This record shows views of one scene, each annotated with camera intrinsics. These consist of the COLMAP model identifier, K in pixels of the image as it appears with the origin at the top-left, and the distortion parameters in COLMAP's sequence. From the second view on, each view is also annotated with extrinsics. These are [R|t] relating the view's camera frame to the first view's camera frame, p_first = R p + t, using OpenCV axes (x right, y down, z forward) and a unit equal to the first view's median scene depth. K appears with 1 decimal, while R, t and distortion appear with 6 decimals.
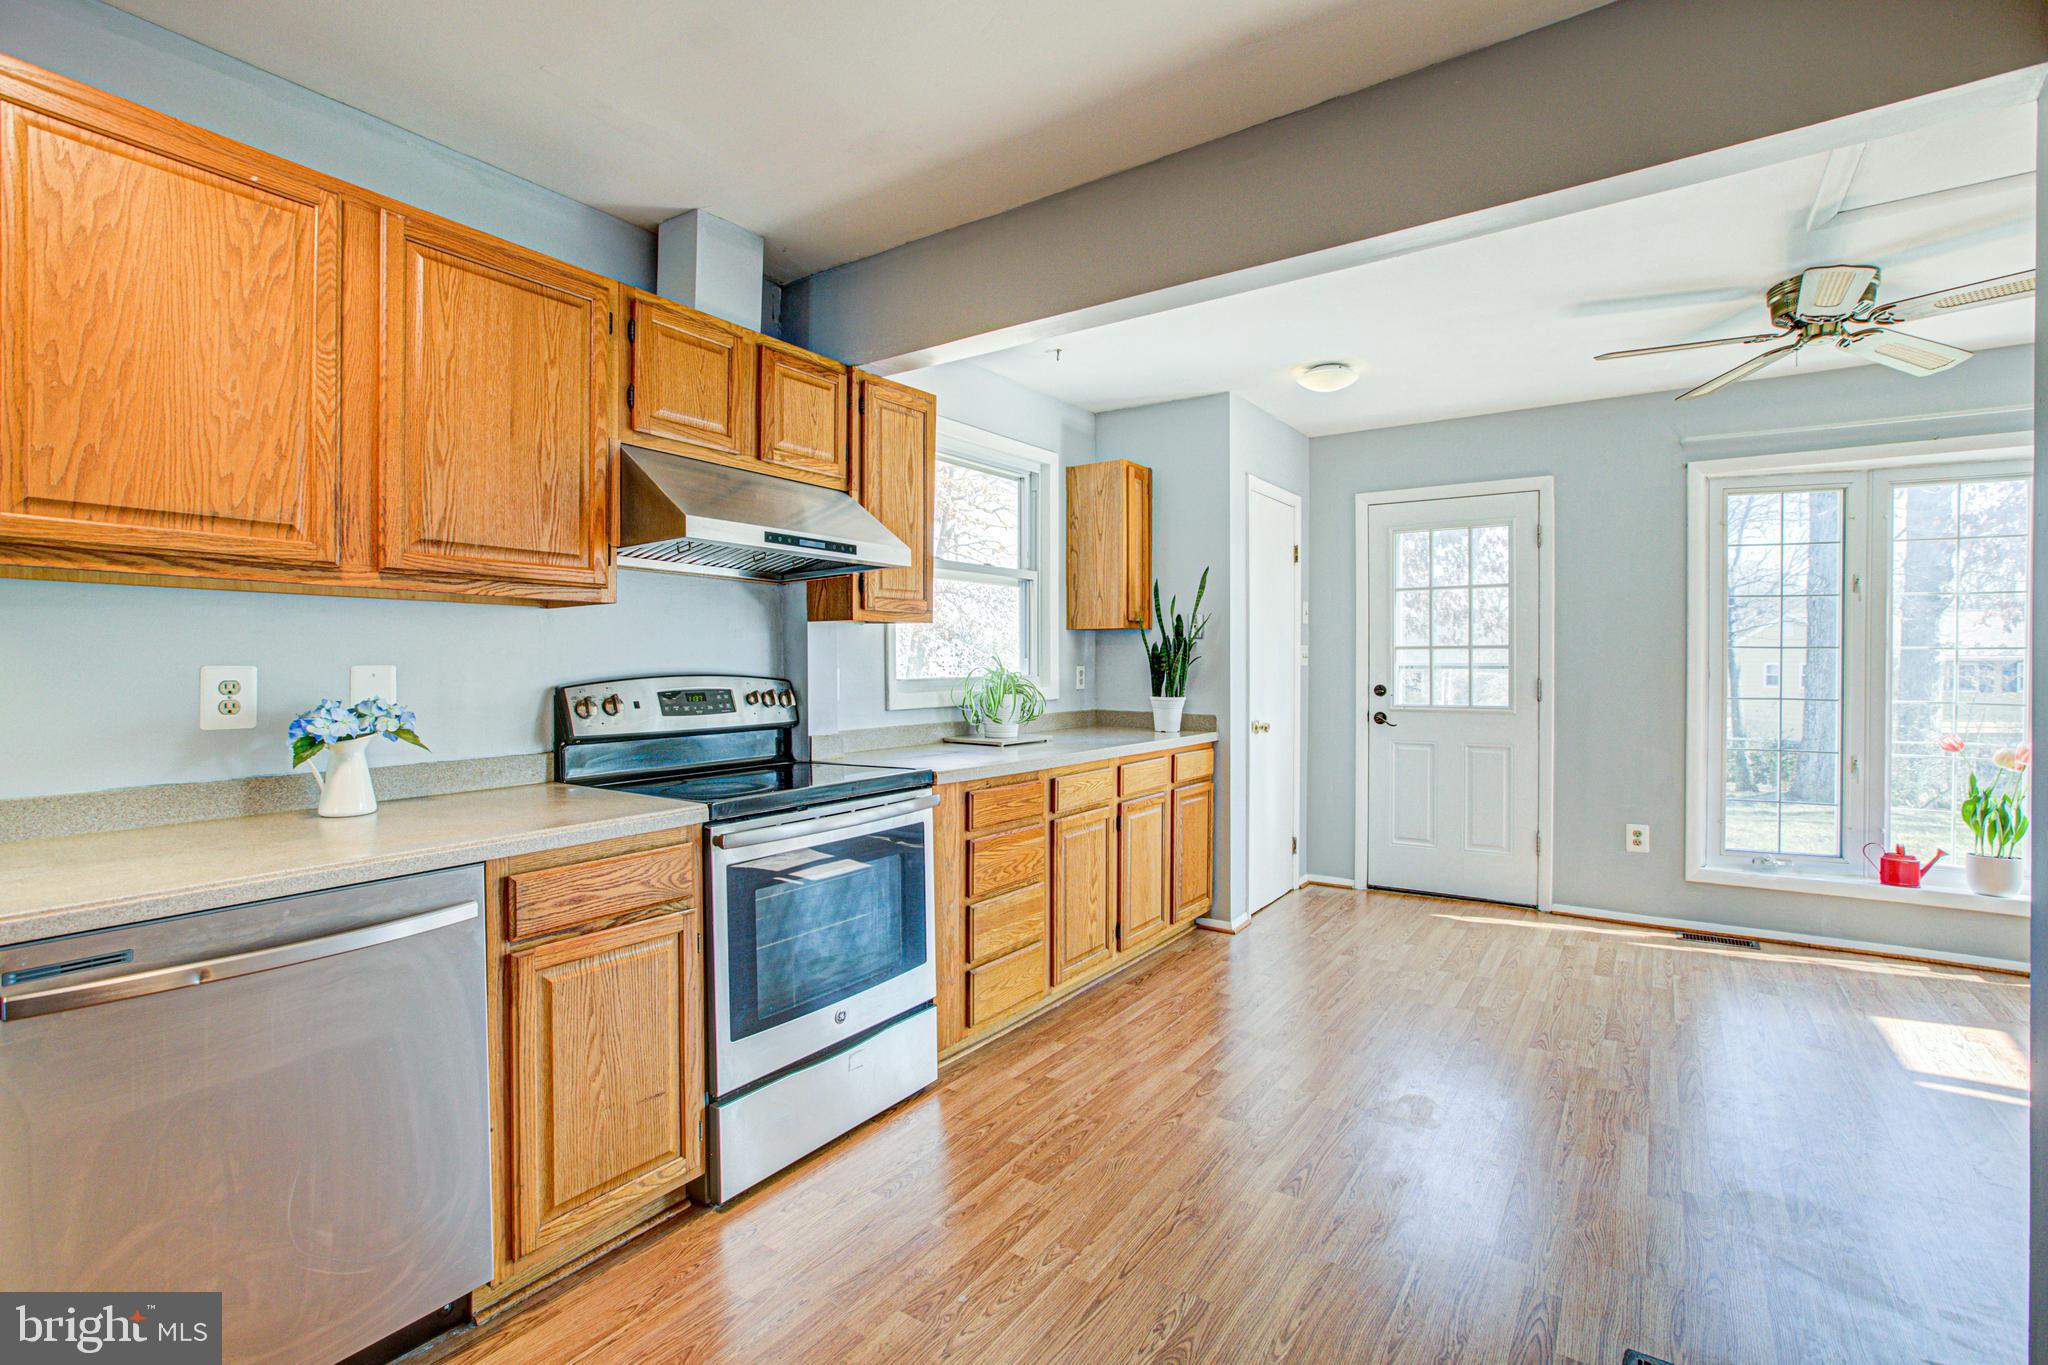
lens RADIAL K [[954.8, 0, 990.2], [0, 954.8, 662.7], [0, 0, 1]] dist [-0.033131, 0.014797]
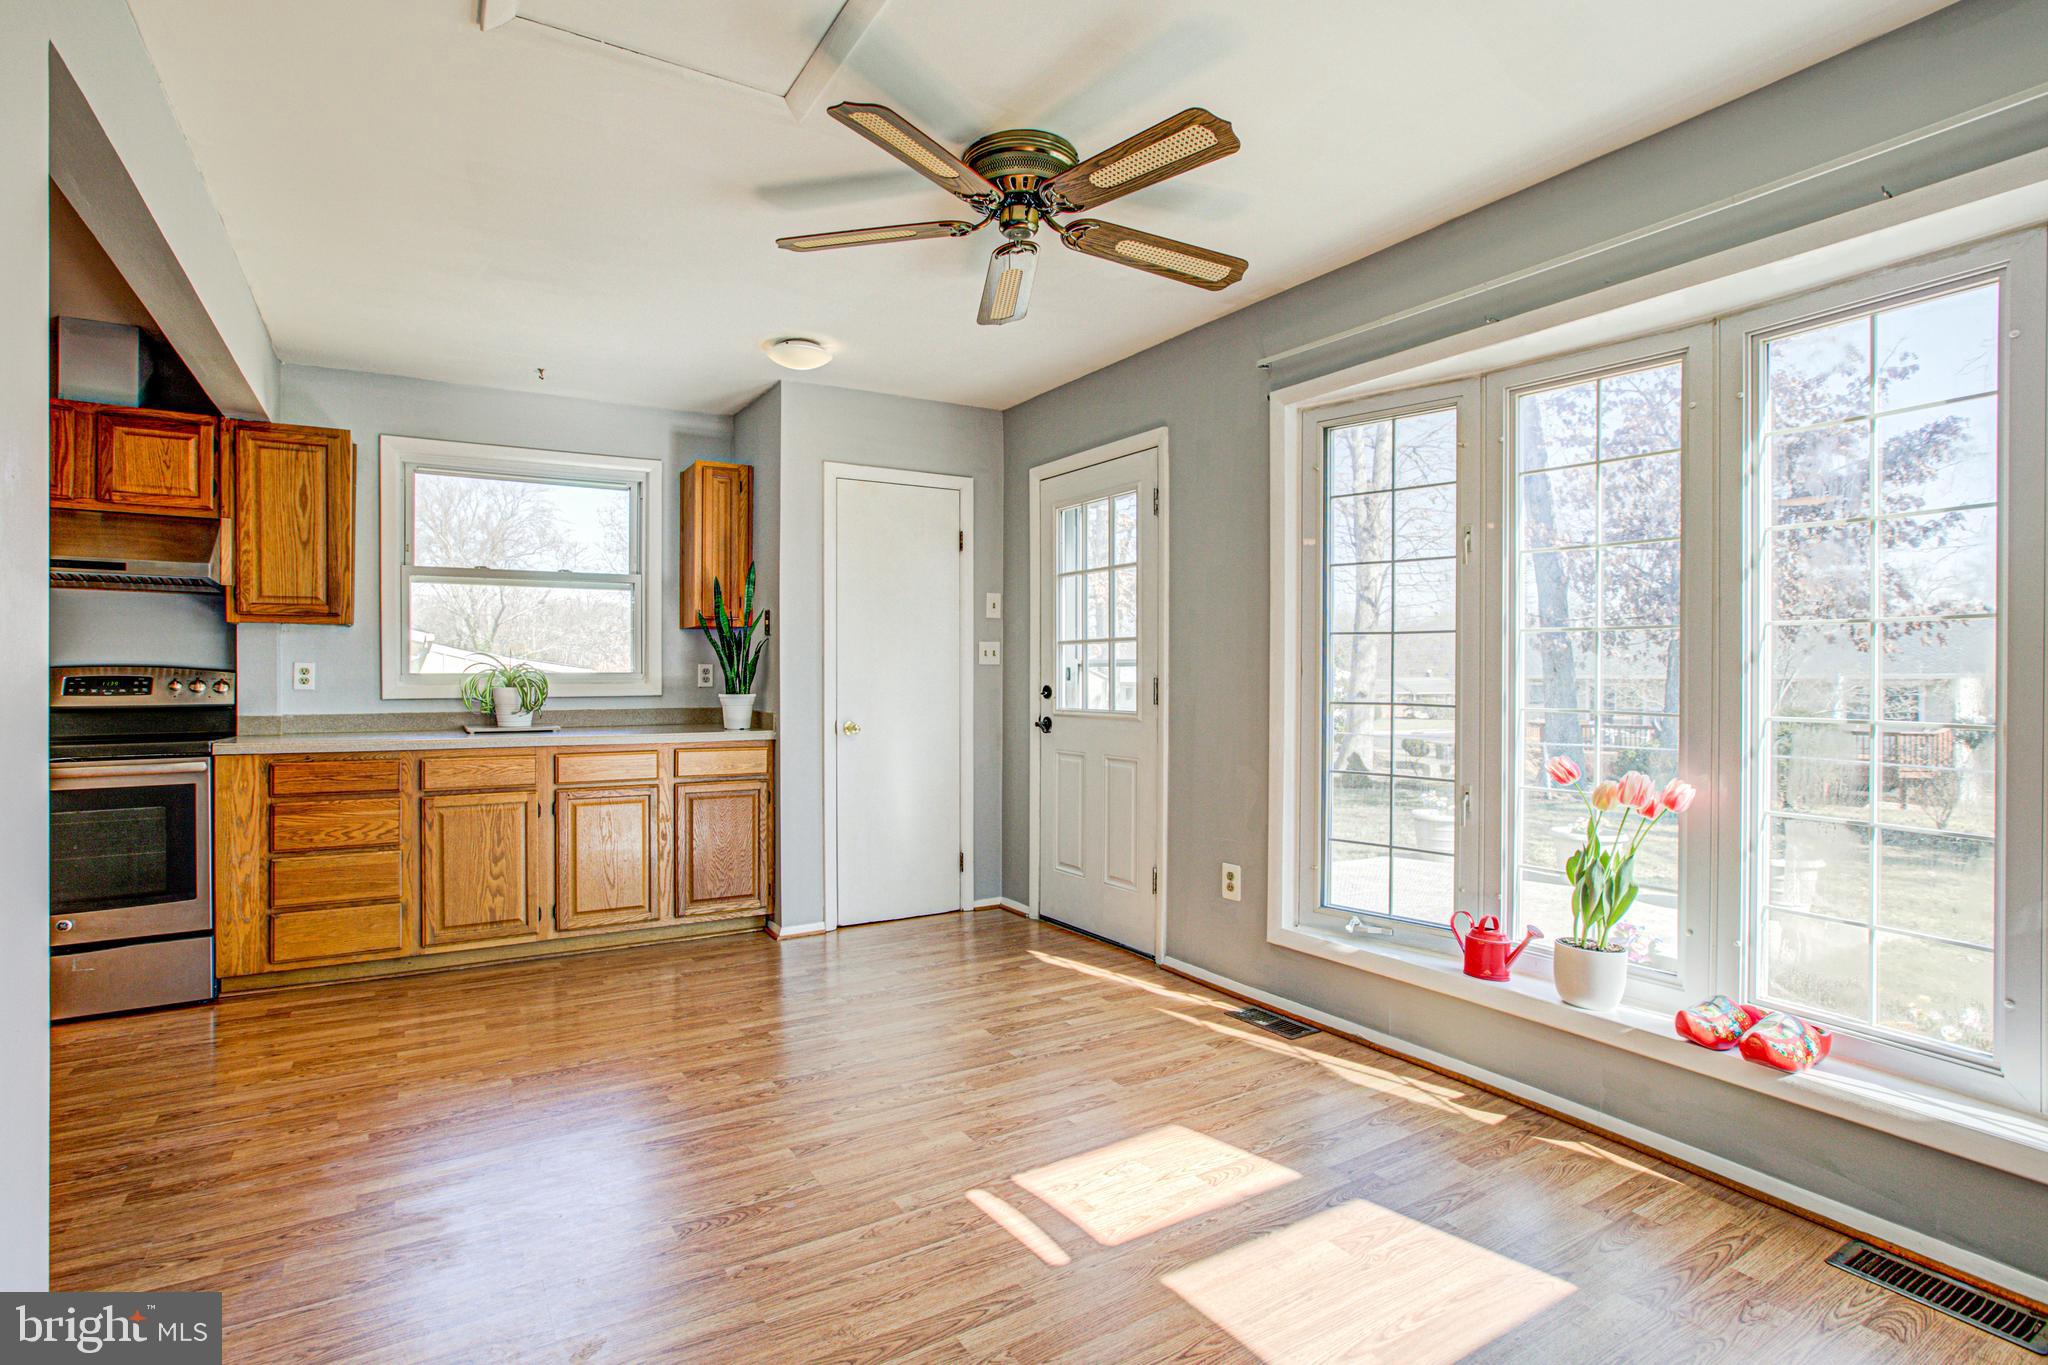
lens RADIAL K [[954.8, 0, 966.6], [0, 954.8, 678.7], [0, 0, 1]] dist [-0.033131, 0.014797]
pose [[0.907929, 0.002752, -0.419116, 0.940259], [-0.000879, 0.999989, 0.004661, 0.016940], [0.419124, -0.003863, 0.907921, 0.222367]]
